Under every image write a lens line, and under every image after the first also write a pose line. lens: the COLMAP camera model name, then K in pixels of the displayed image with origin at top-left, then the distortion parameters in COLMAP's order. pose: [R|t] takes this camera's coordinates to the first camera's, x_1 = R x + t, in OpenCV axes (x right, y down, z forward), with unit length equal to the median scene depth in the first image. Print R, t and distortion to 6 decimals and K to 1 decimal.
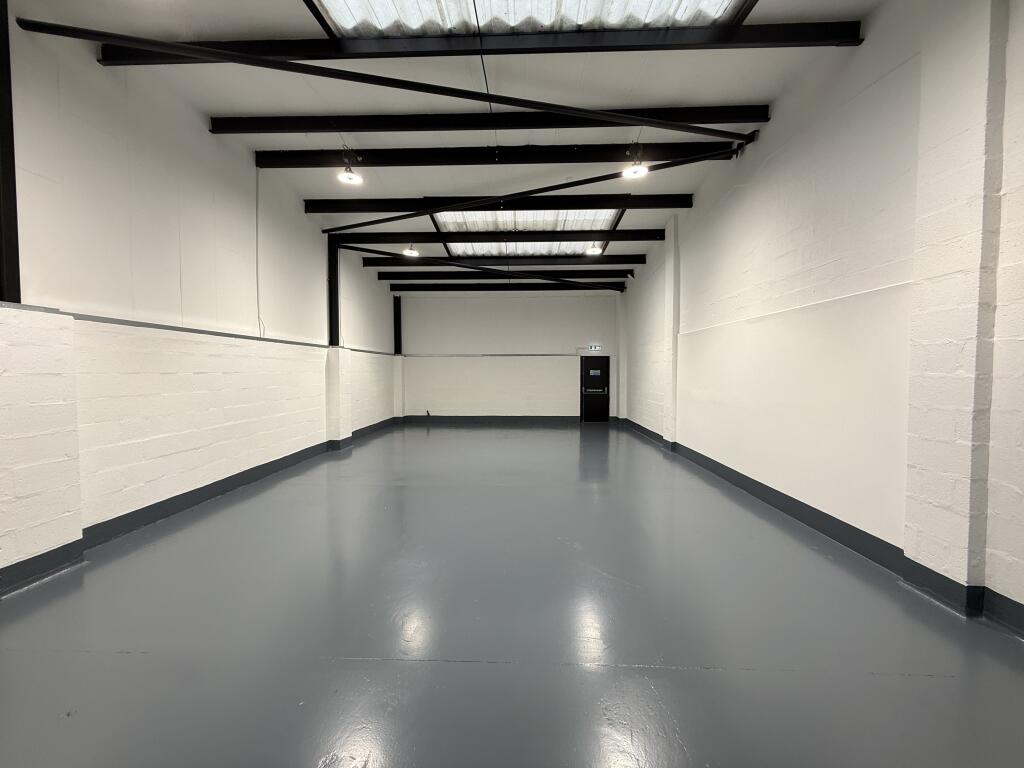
lens RADIAL K [[411.0, 0, 511.2], [0, 411.0, 387.6], [0, 0, 1]] dist [0.001612, -0.000080]
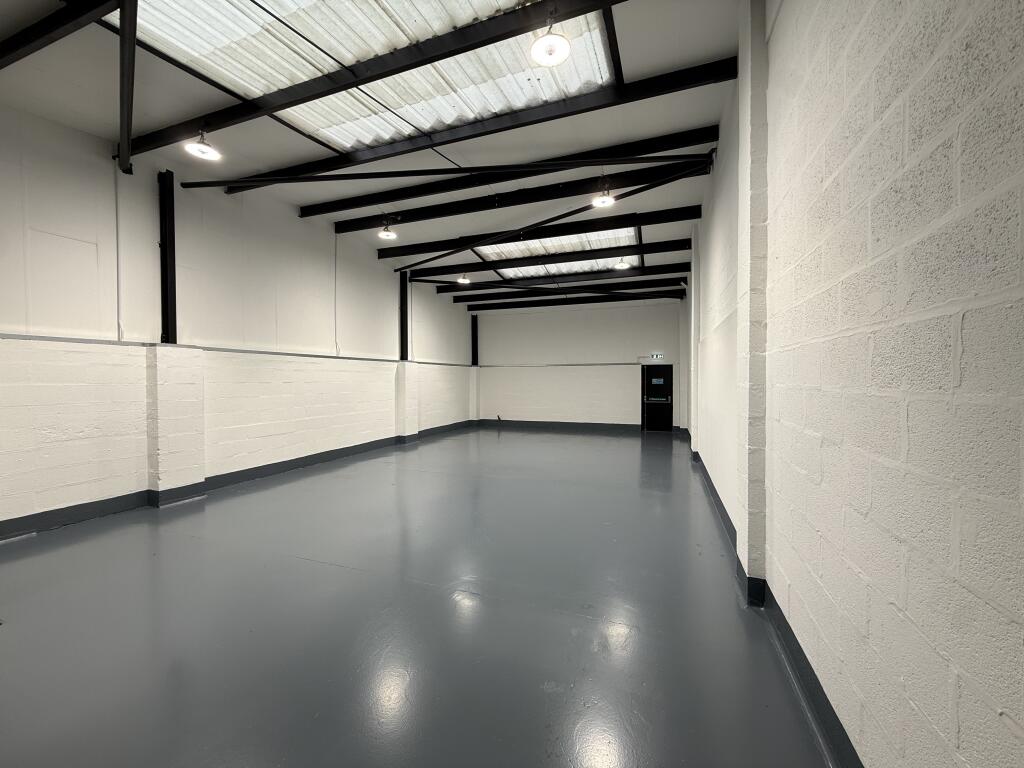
lens RADIAL K [[411.0, 0, 509.9], [0, 411.0, 386.9], [0, 0, 1]] dist [0.001612, -0.000080]
pose [[0.948602, 0.003606, -0.316450, 0.272749], [-0.010378, 0.999752, -0.019716, 0.000626], [0.316300, 0.021987, 0.948404, -0.082067]]
